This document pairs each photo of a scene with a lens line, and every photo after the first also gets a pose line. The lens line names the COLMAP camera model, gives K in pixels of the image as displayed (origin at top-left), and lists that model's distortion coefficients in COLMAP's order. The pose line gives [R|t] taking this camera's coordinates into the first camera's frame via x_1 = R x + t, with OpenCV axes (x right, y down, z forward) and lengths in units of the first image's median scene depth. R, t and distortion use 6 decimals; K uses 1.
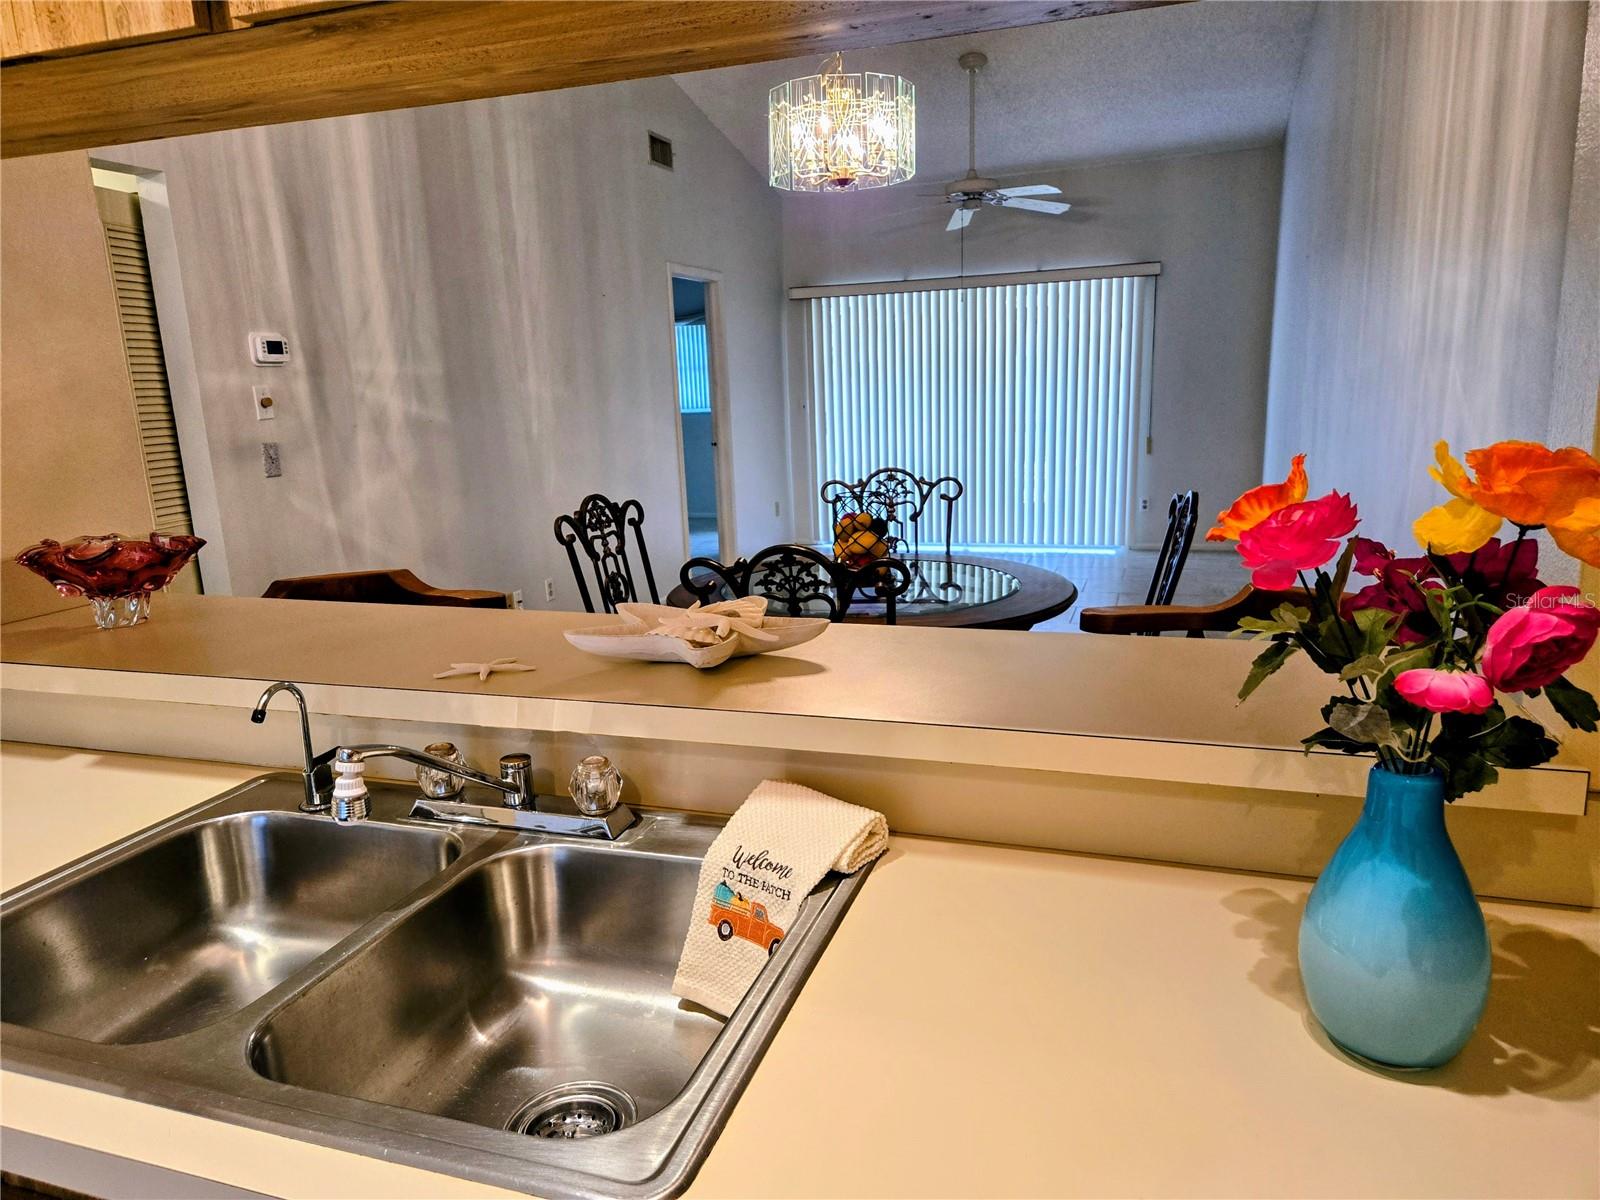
lens RADIAL K [[1081.4, 0, 799.9], [0, 1081.4, 625.1], [0, 0, 1]] dist [0.071341, -0.075979]
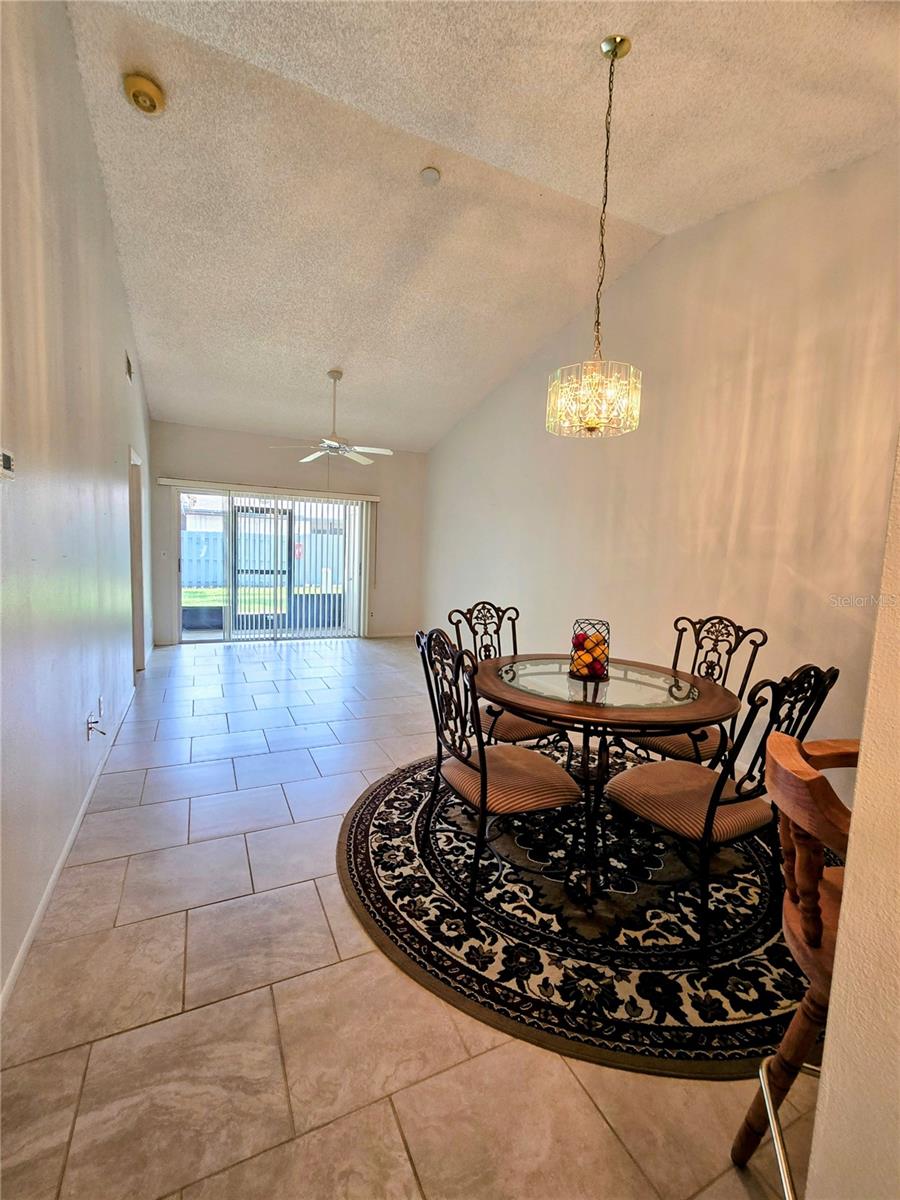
lens RADIAL K [[511.8, 0, 452.6], [0, 511.8, 599.9], [0, 0, 1]] dist [-0.001949, -0.000049]
pose [[0.707792, -0.002299, 0.706417, -0.547763], [0.091225, 0.991919, -0.088174, -0.094950], [-0.700506, 0.126852, 0.702282, 0.556370]]
